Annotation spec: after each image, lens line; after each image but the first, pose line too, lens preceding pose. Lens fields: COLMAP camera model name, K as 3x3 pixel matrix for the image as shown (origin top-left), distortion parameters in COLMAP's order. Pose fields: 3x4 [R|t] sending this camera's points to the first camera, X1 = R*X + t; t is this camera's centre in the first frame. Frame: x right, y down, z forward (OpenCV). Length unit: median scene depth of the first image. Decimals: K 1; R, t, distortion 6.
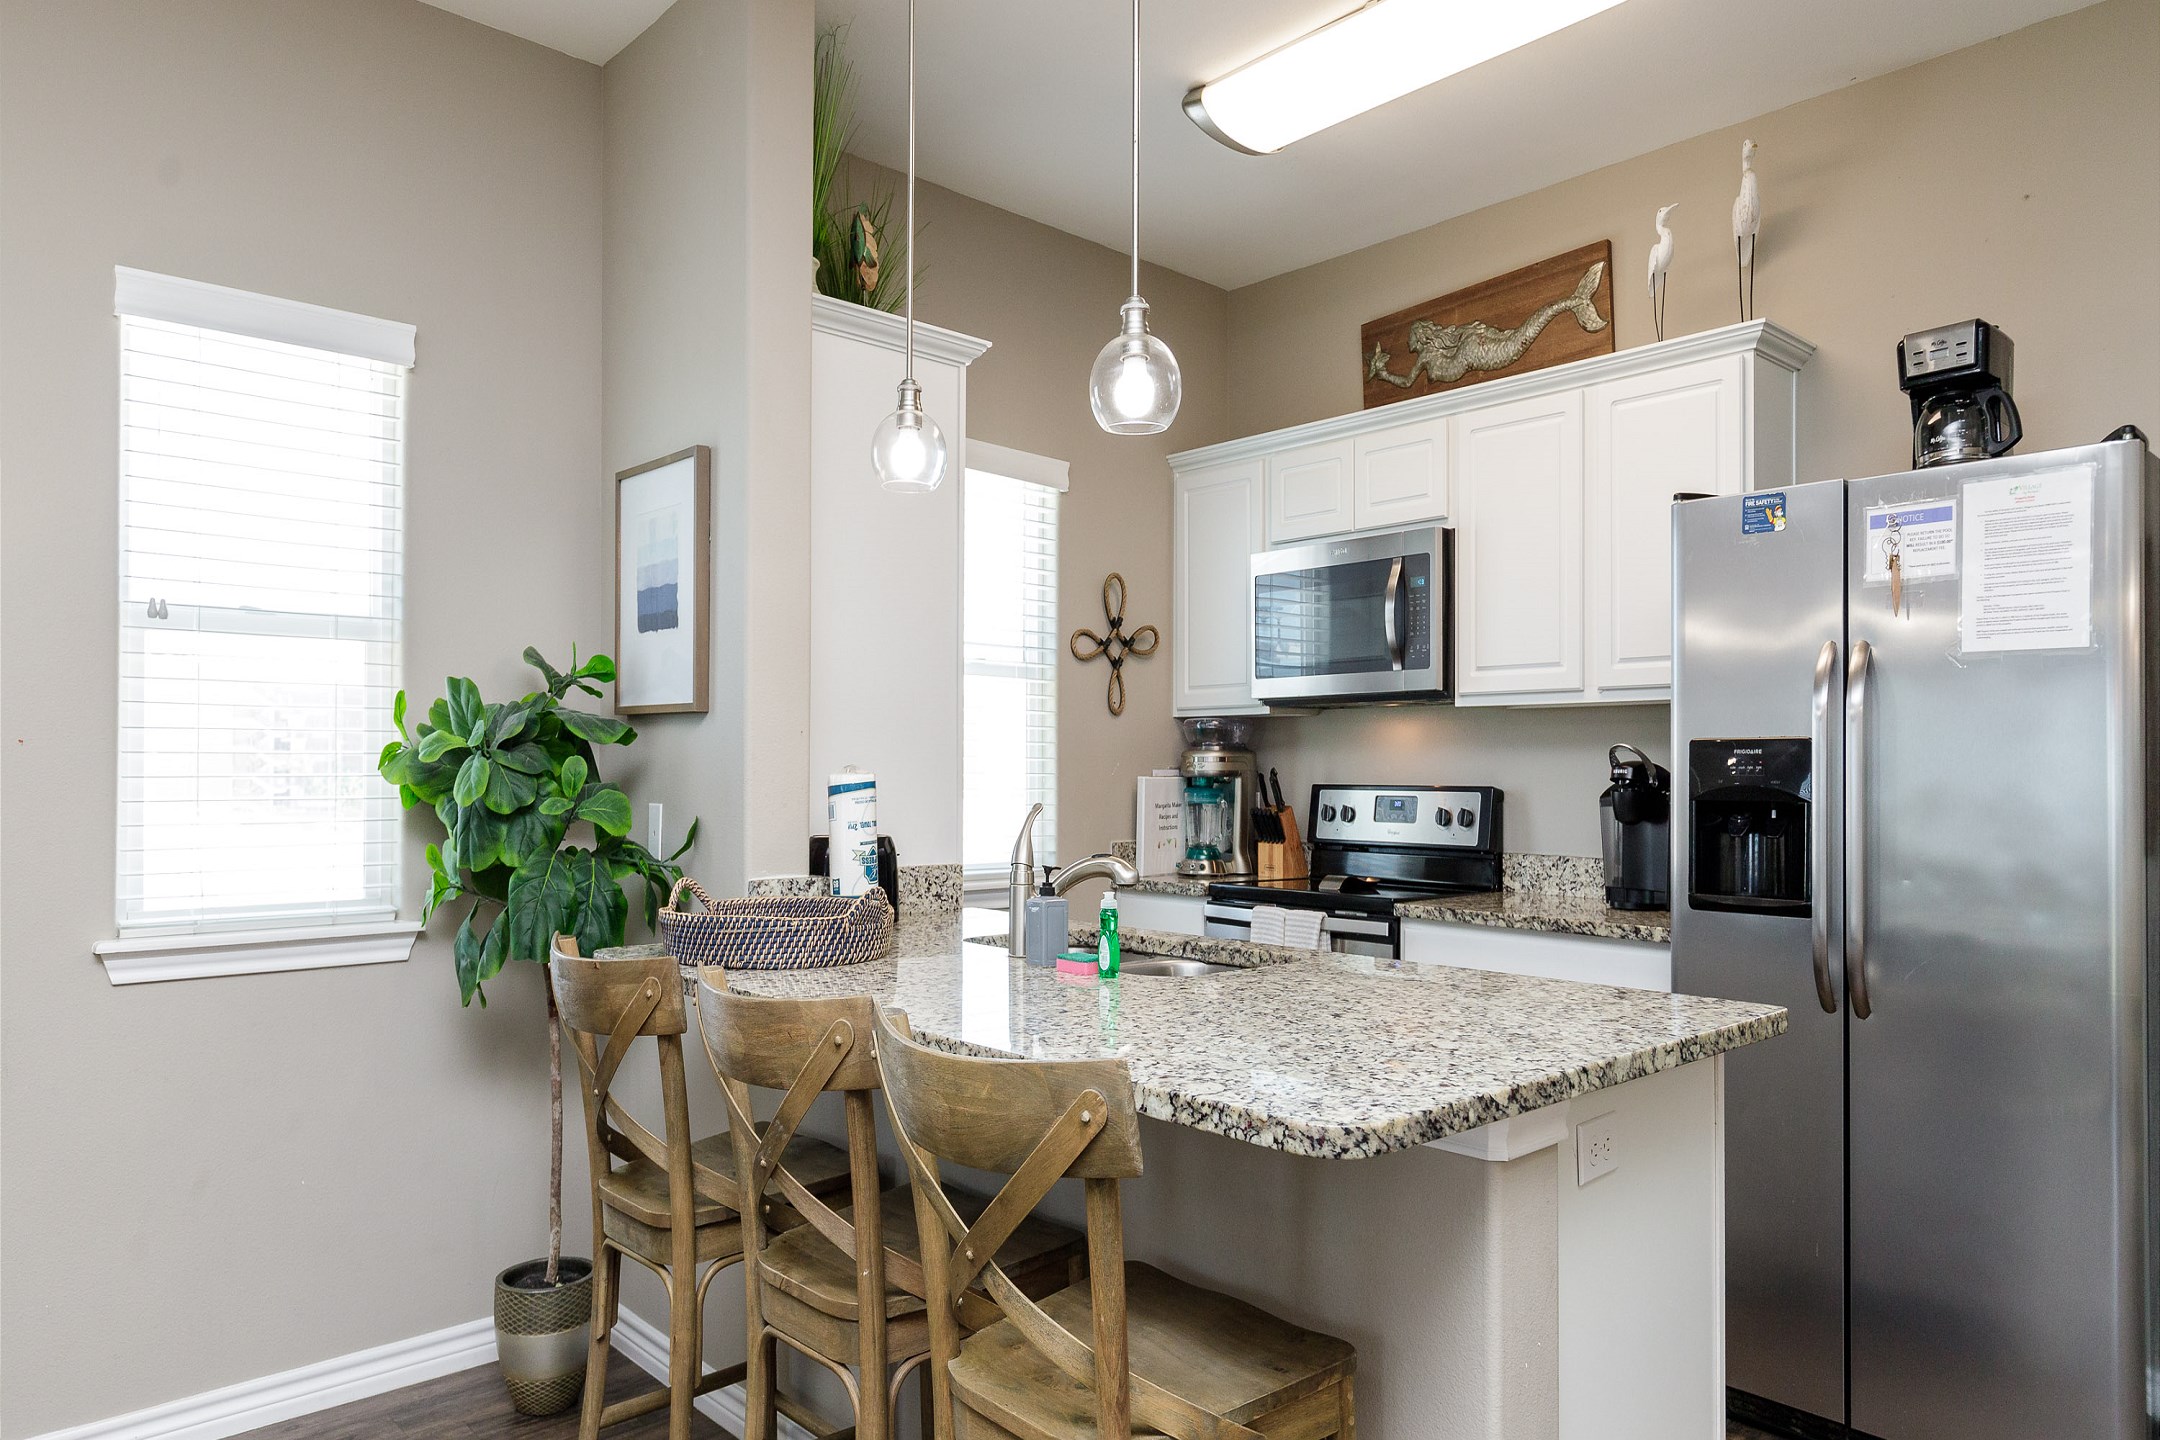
lens RADIAL K [[1368.3, 0, 1080.0], [0, 1368.3, 720.0], [0, 0, 1]] dist [-0.000660, -0.000023]
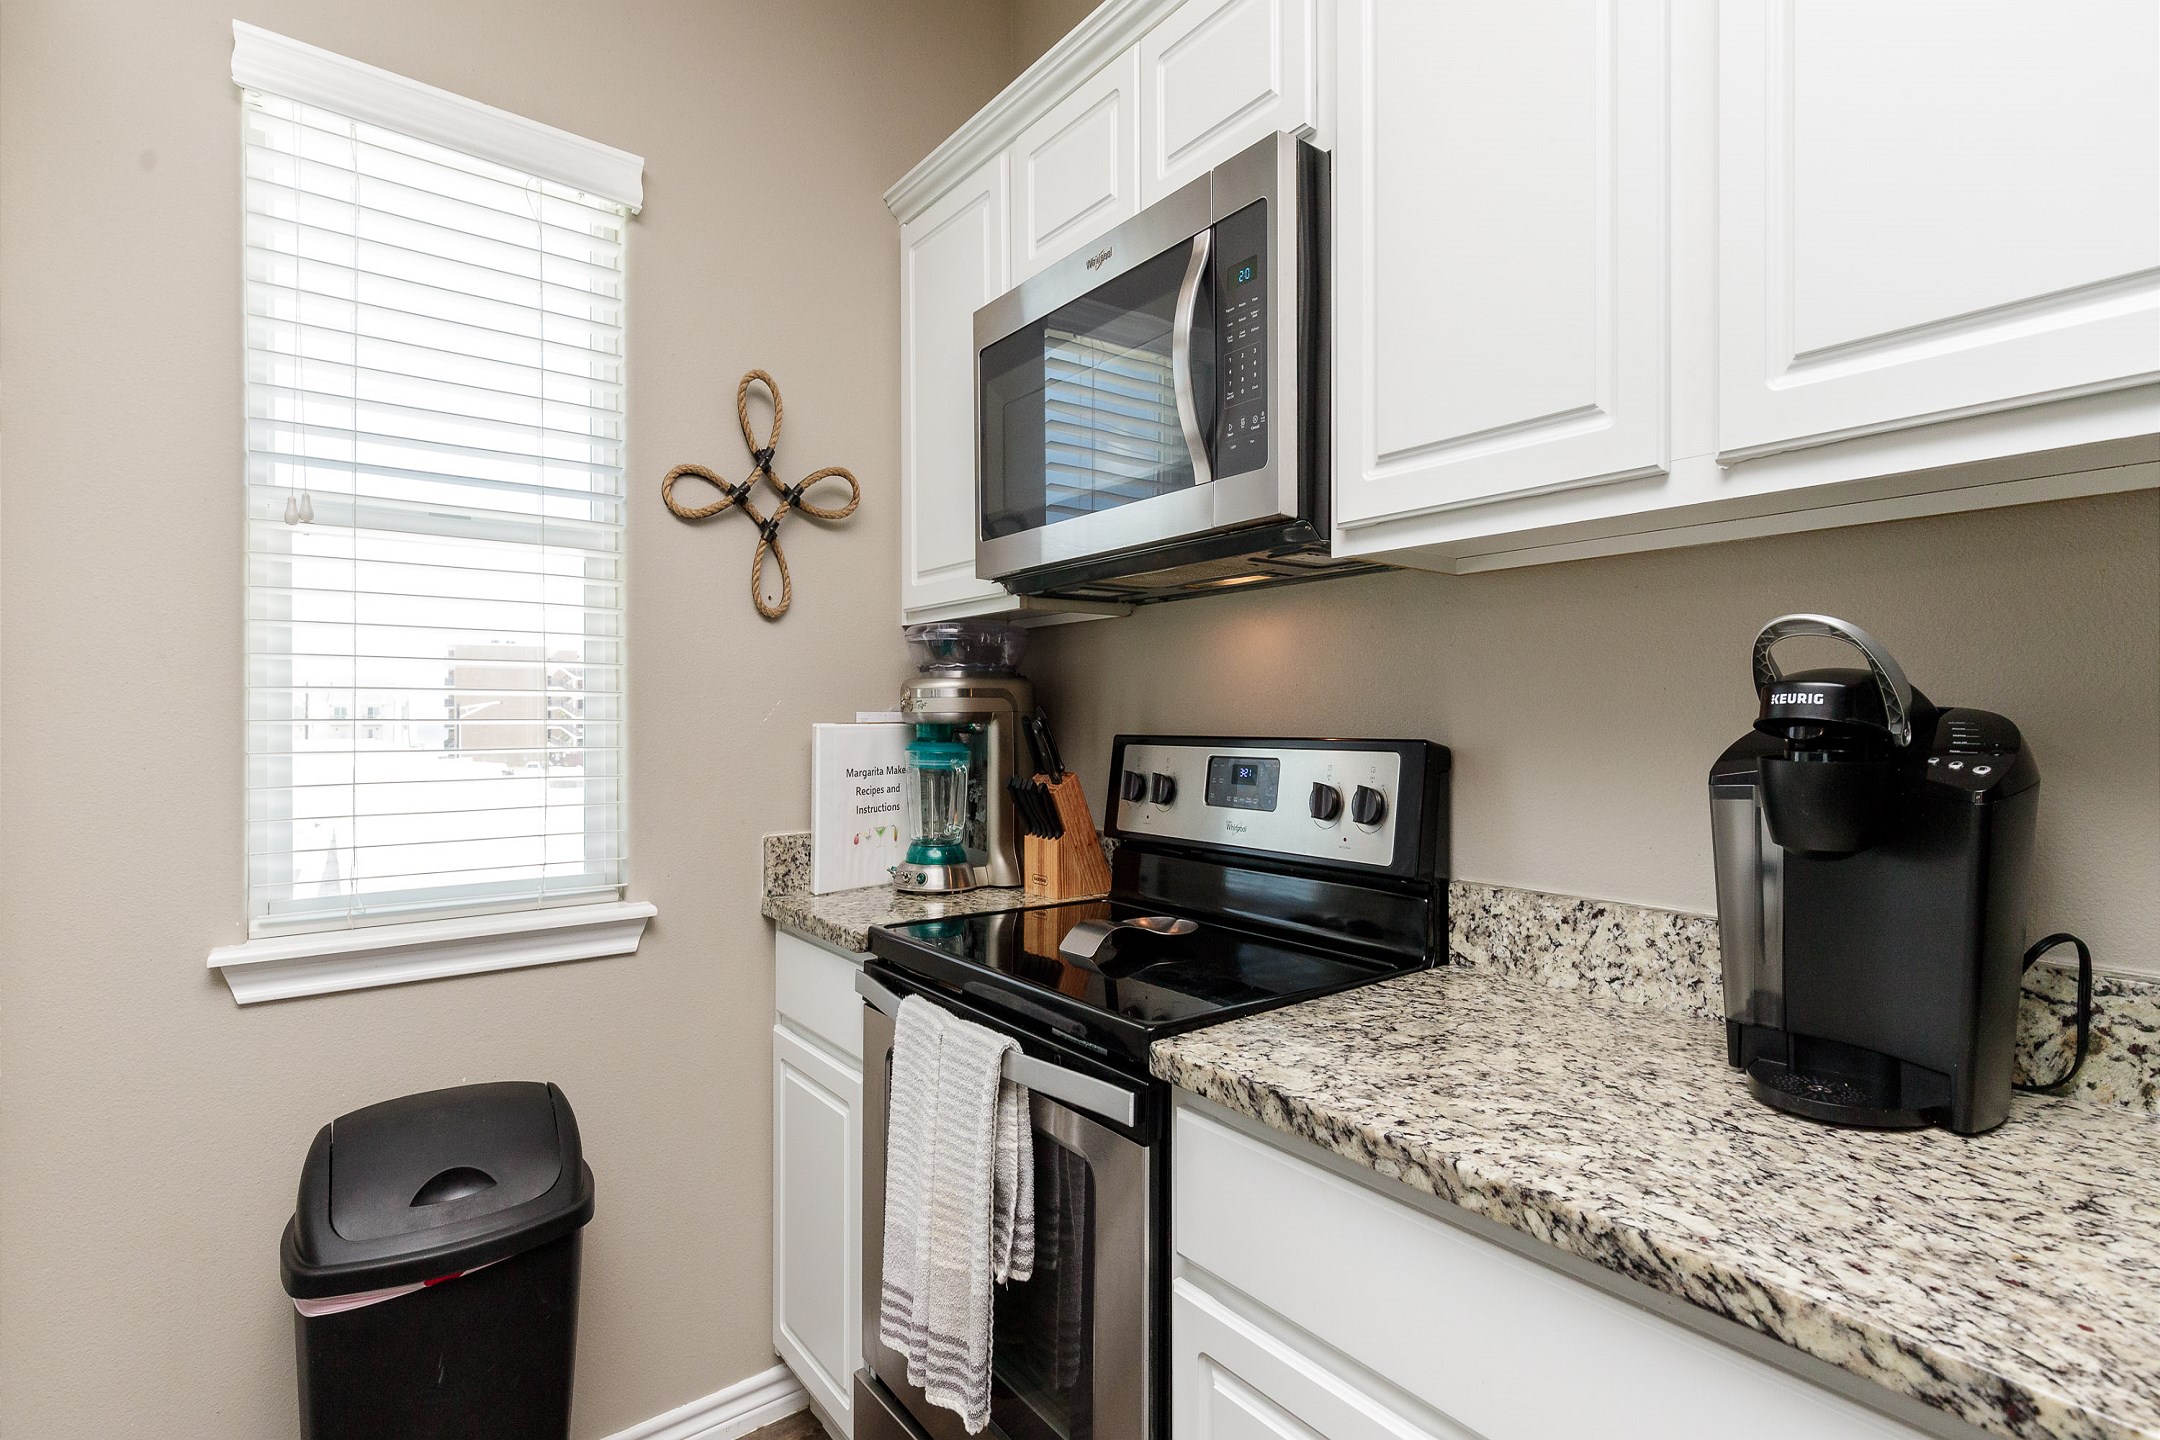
lens RADIAL K [[1008.4, 0, 1057.2], [0, 1008.4, 716.2], [0, 0, 1]] dist [-0.026252, -0.000075]
pose [[0.995374, -0.010514, -0.095496, 0.196169], [0.014004, 0.999255, 0.035953, 0.025214], [0.095047, -0.037124, 0.994780, 0.608443]]
